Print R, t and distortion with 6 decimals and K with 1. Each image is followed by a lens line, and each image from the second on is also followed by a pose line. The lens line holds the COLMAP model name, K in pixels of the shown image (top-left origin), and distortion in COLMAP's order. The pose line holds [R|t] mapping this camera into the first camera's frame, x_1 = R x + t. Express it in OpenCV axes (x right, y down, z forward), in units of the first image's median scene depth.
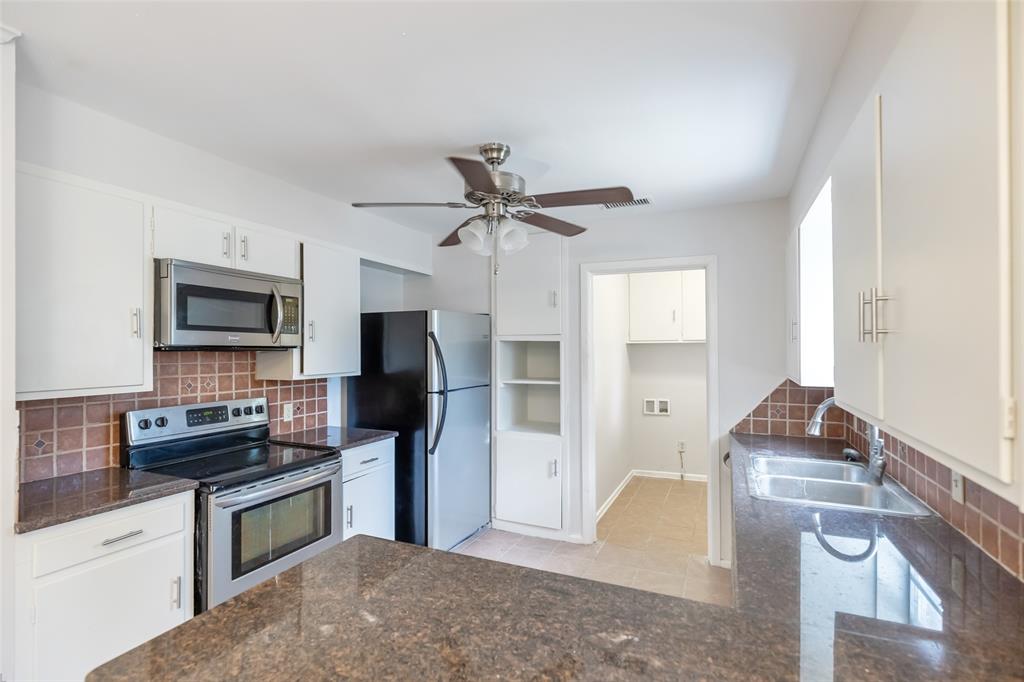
lens RADIAL K [[489.5, 0, 511.4], [0, 489.5, 345.1], [0, 0, 1]] dist [0.004090, 0.000263]
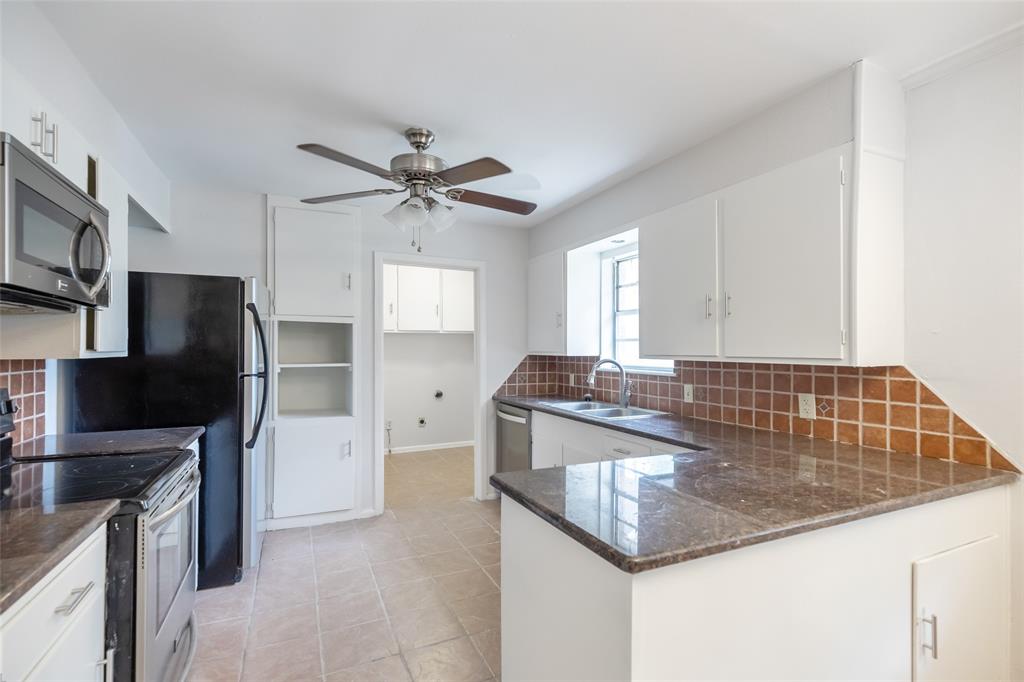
lens RADIAL K [[470.3, 0, 512.5], [0, 470.3, 345.2], [0, 0, 1]] dist [0.006202, -0.000465]
pose [[0.656986, 0.009405, 0.753844, -0.454799], [-0.008018, 0.999953, -0.005487, 0.043376], [-0.753860, -0.002440, 0.657031, 0.116704]]
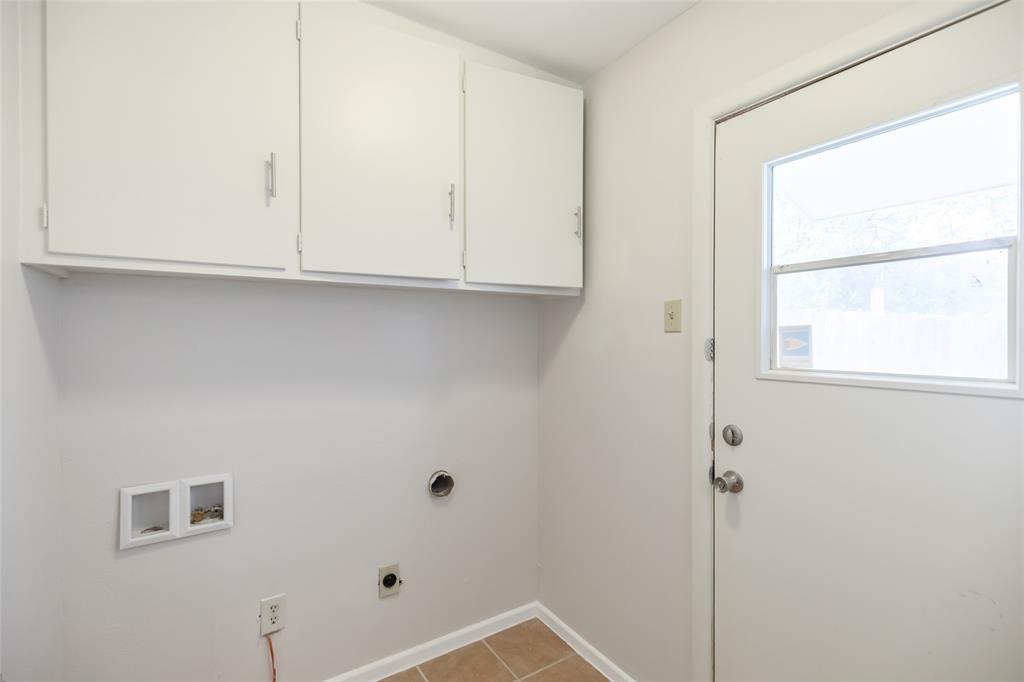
lens RADIAL K [[470.3, 0, 512.5], [0, 470.3, 337.9], [0, 0, 1]] dist [0.006202, -0.000465]
pose [[0.556870, 0.005012, 0.830585, 0.288091], [-0.012750, 0.999916, 0.002514, 0.040677], [-0.830502, -0.011990, 0.556886, 1.122645]]
